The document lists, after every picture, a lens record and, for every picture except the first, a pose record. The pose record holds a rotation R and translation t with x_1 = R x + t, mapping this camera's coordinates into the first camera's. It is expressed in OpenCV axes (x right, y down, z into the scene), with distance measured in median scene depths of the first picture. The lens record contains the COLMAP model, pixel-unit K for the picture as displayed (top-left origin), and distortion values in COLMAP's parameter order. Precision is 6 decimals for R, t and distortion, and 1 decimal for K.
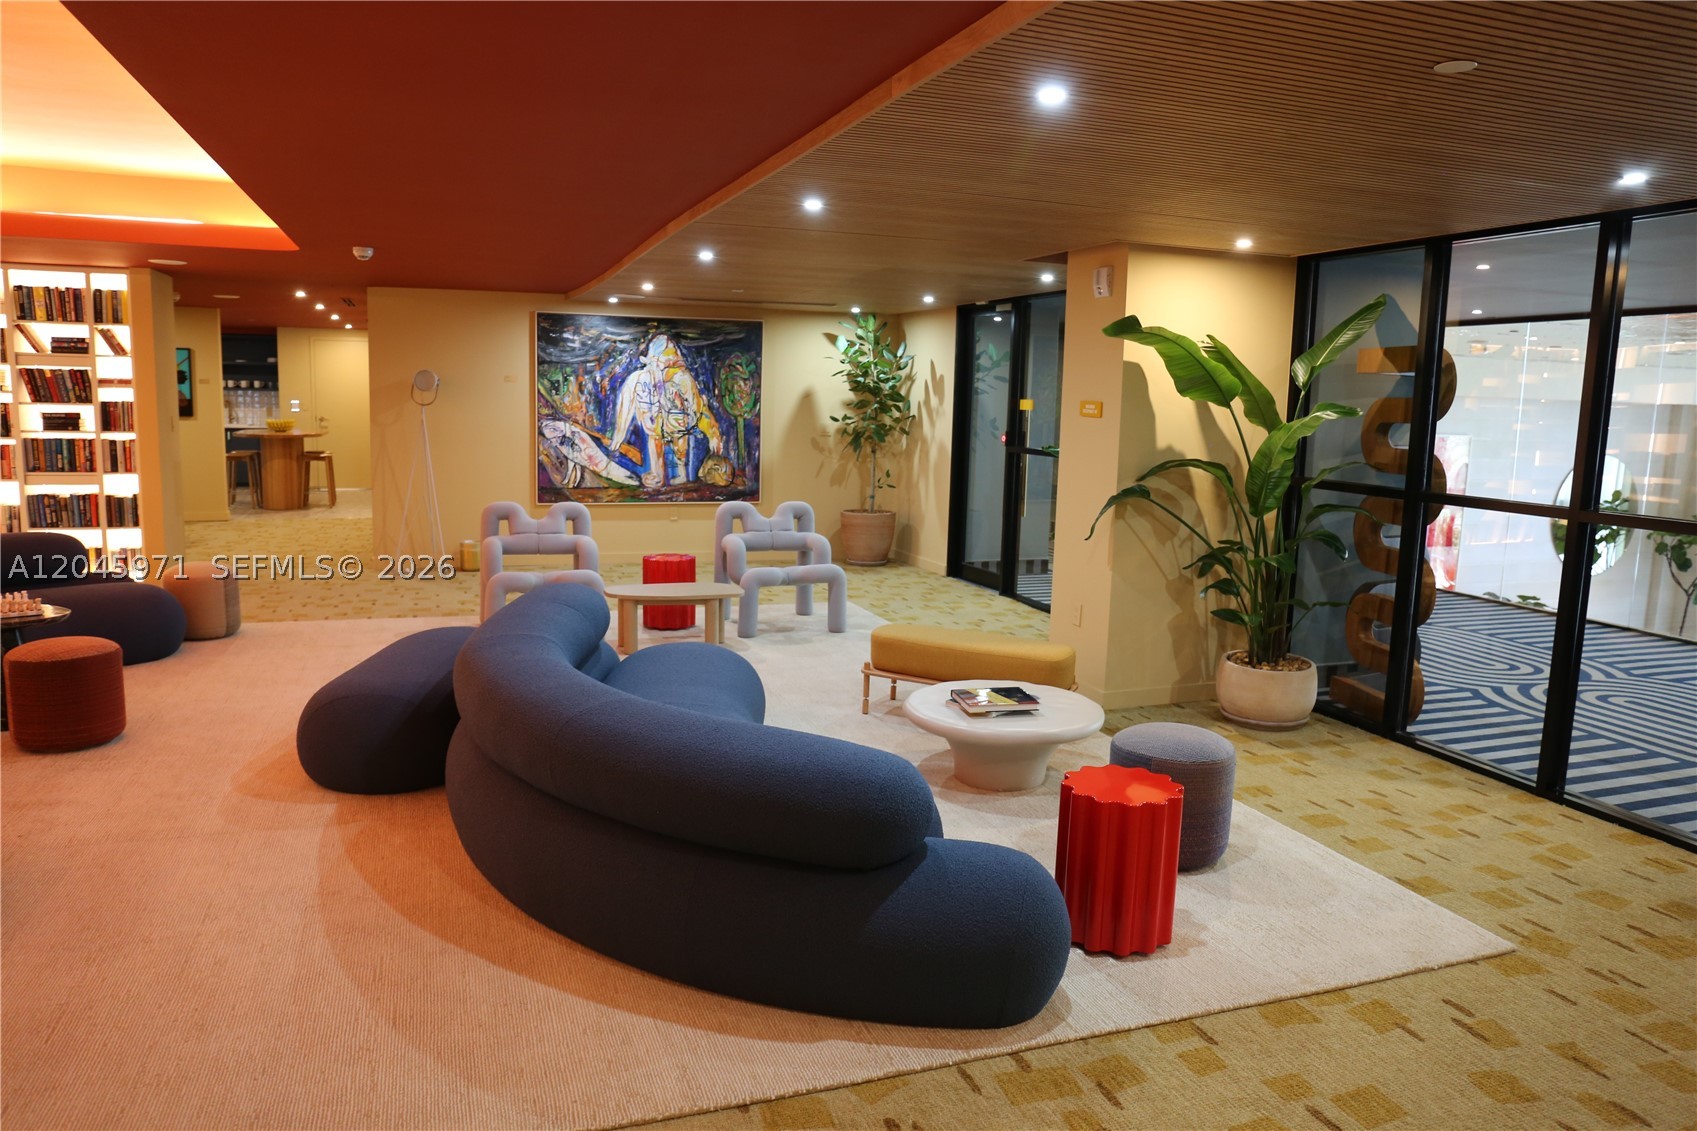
lens RADIAL K [[1155.3, 0, 849.3], [0, 1155.3, 561.3], [0, 0, 1]] dist [-0.026101, 0.002021]
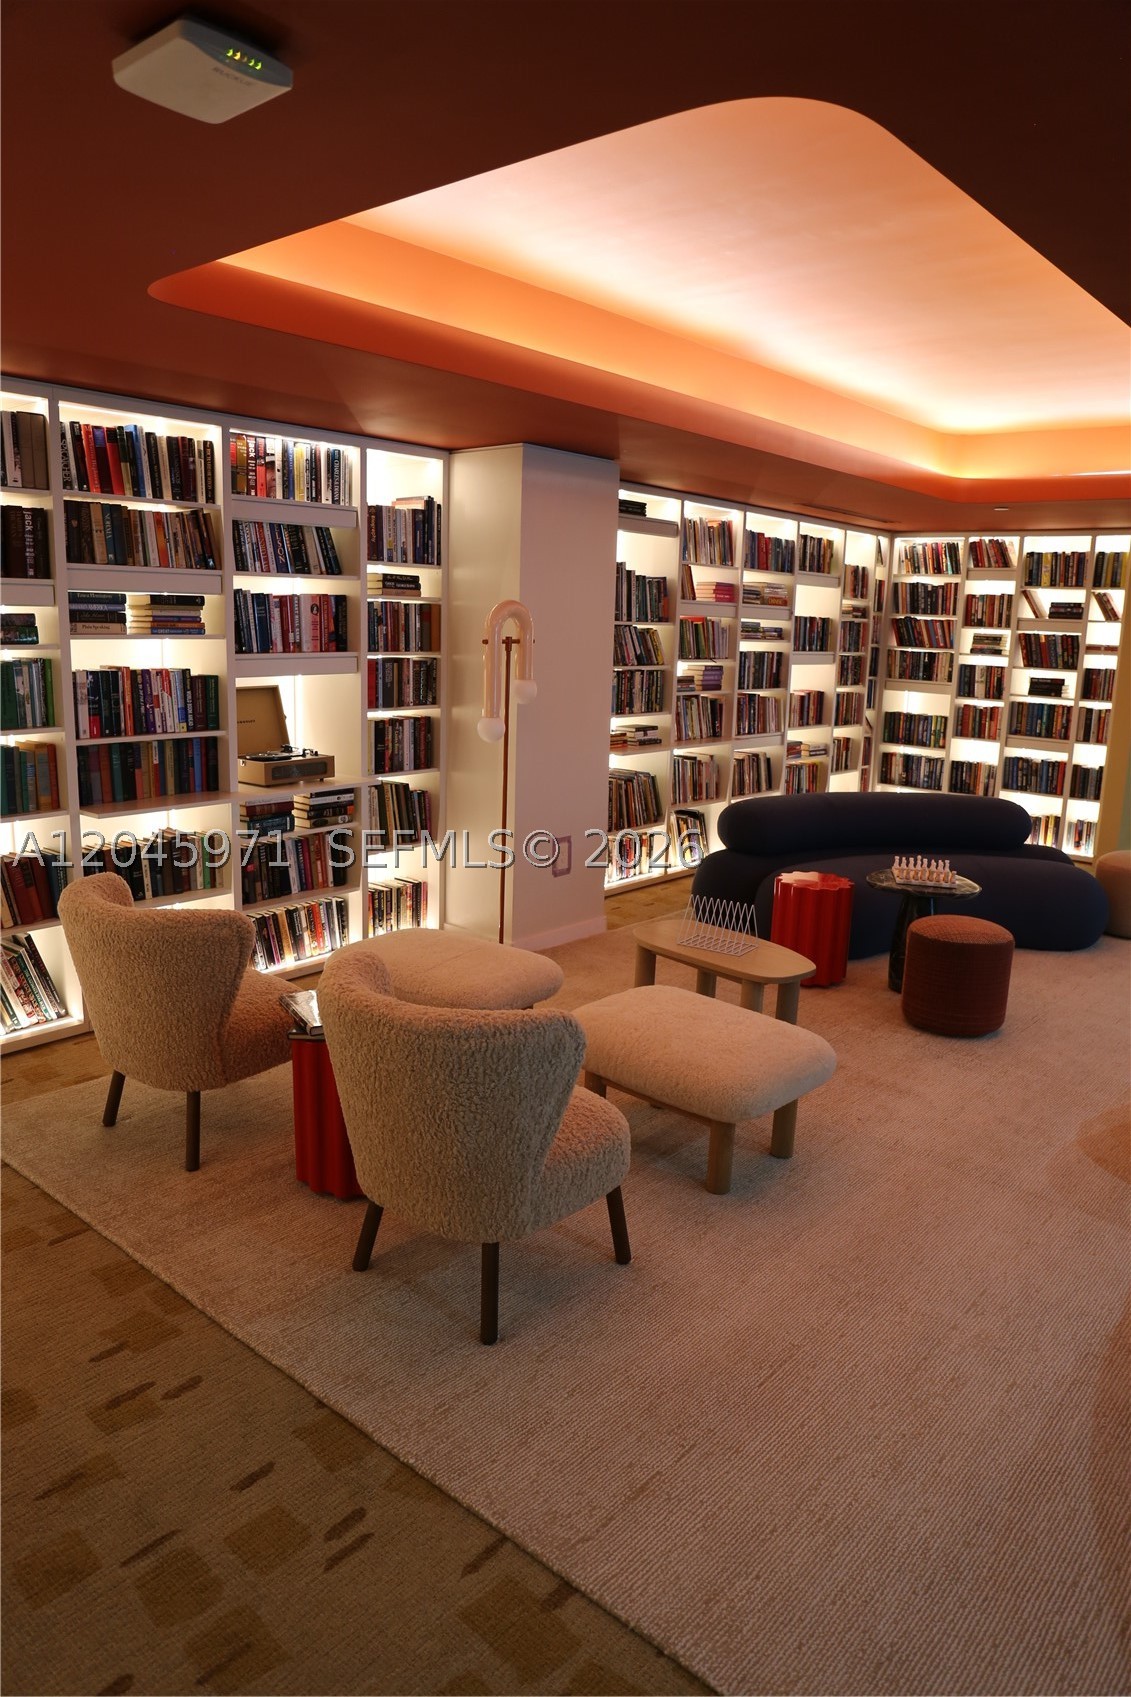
lens RADIAL K [[1155.3, 0, 567.2], [0, 1155.3, 843.5], [0, 0, 1]] dist [-0.026101, 0.002021]
pose [[0.503023, 0.156733, -0.849943, -0.022941], [-0.138850, 0.985300, 0.099517, -0.029199], [0.853046, 0.067955, 0.517391, 0.128619]]
